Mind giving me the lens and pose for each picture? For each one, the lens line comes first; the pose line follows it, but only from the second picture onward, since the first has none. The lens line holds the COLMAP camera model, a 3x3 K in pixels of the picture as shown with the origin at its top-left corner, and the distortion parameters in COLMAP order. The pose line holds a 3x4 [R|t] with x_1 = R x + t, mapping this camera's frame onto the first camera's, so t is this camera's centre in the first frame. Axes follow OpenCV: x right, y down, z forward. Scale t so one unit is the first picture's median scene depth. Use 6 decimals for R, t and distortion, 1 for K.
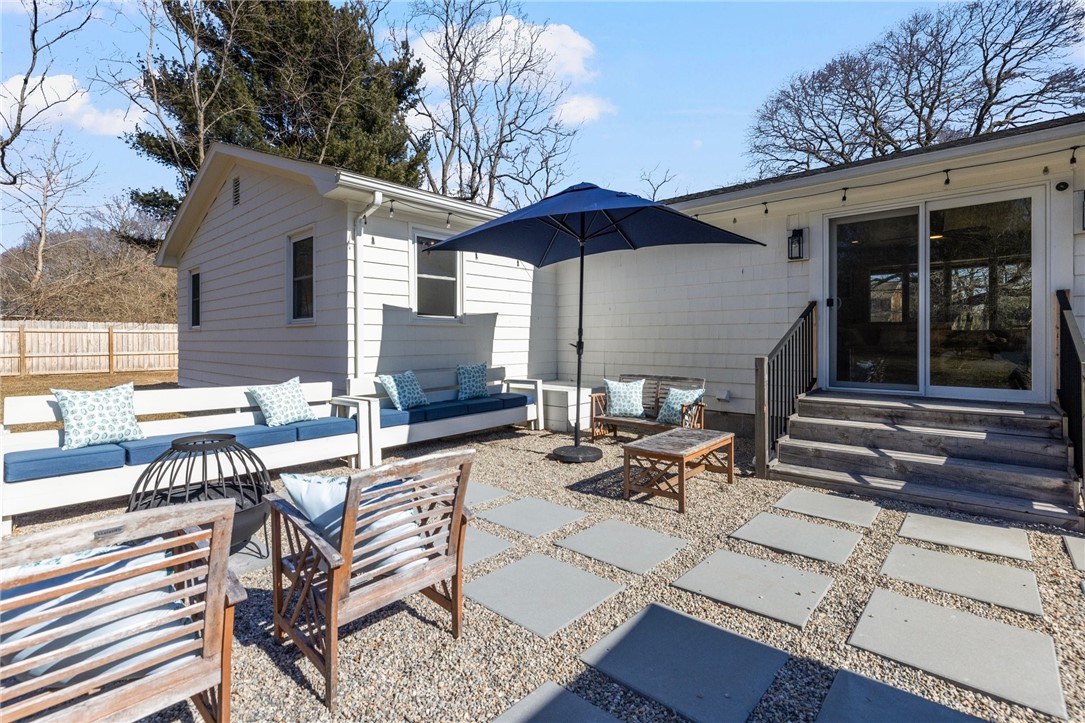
lens RADIAL K [[499.4, 0, 536.4], [0, 499.4, 338.1], [0, 0, 1]] dist [0.017757, 0.000348]
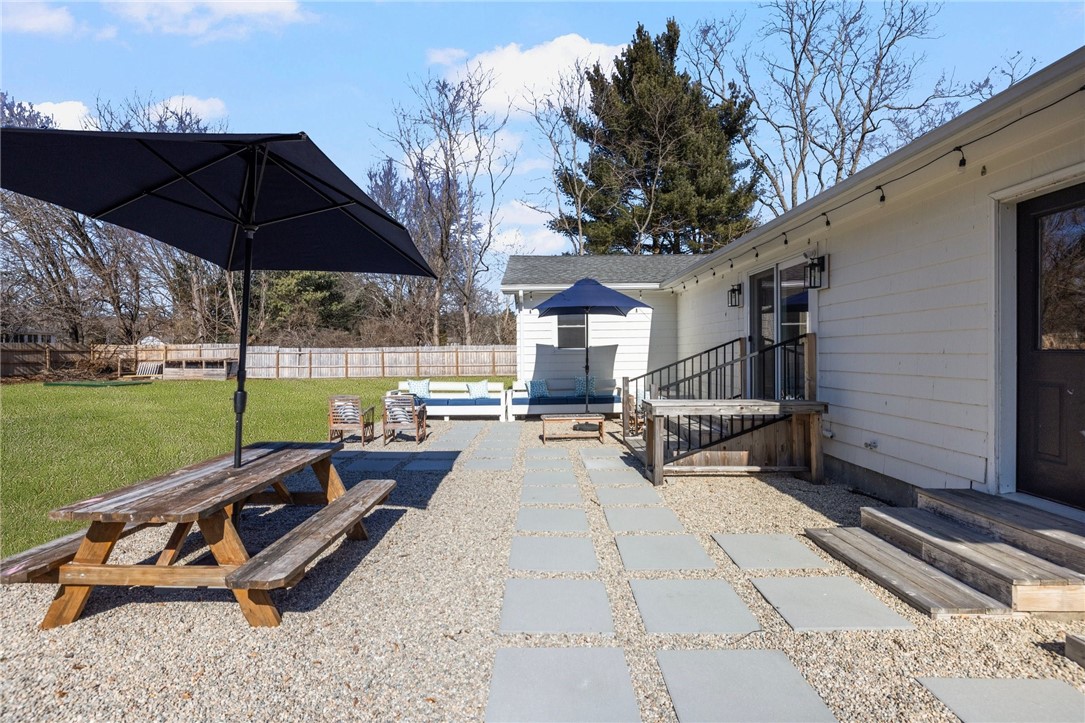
lens RADIAL K [[520.0, 0, 539.2], [0, 520.0, 357.7], [0, 0, 1]] dist [0.001257, 0.000311]
pose [[0.677378, 0.005268, -0.735616, 1.052150], [0.008427, 0.999853, 0.014920, -0.039739], [0.735587, -0.016306, 0.677234, -0.312494]]
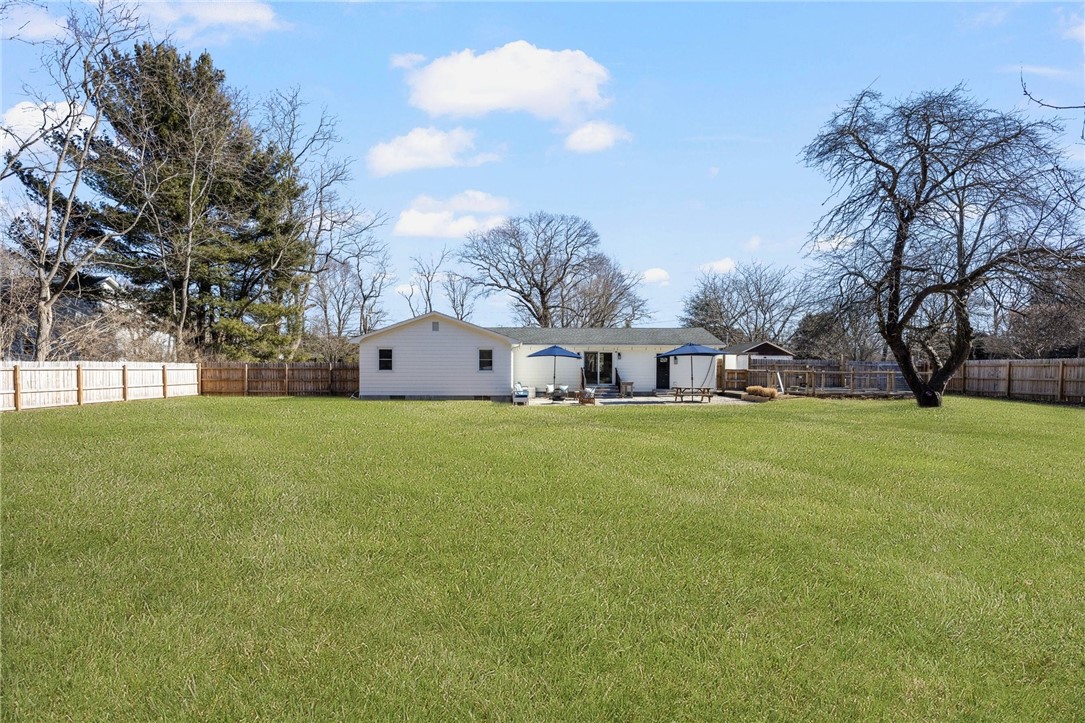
lens RADIAL K [[499.4, 0, 542.4], [0, 499.4, 365.6], [0, 0, 1]] dist [0.017757, 0.000348]
pose [[0.717965, 0.006942, 0.696045, -2.709201], [-0.006190, 0.999974, -0.003587, -0.062840], [-0.696052, -0.001733, 0.717989, -1.950850]]
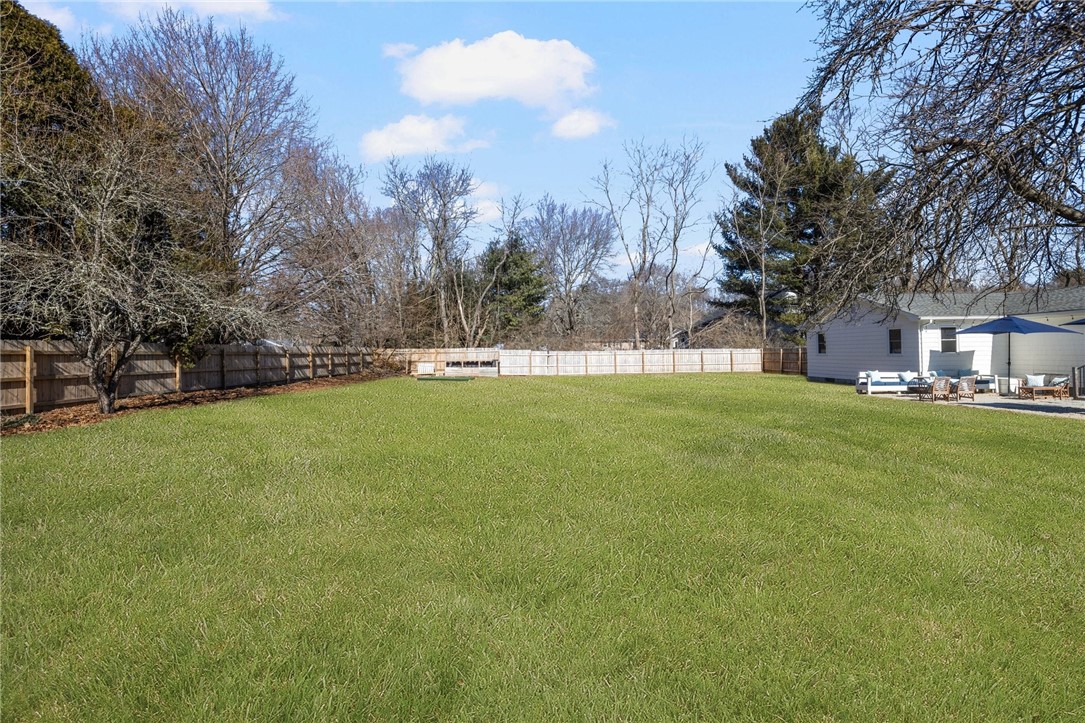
lens RADIAL K [[499.4, 0, 541.8], [0, 499.4, 355.9], [0, 0, 1]] dist [0.017757, 0.000348]
pose [[0.732831, 0.000023, -0.680410, 0.074589], [0.009291, 0.999906, 0.010040, -0.077093], [0.680347, -0.013679, 0.732763, -2.868342]]
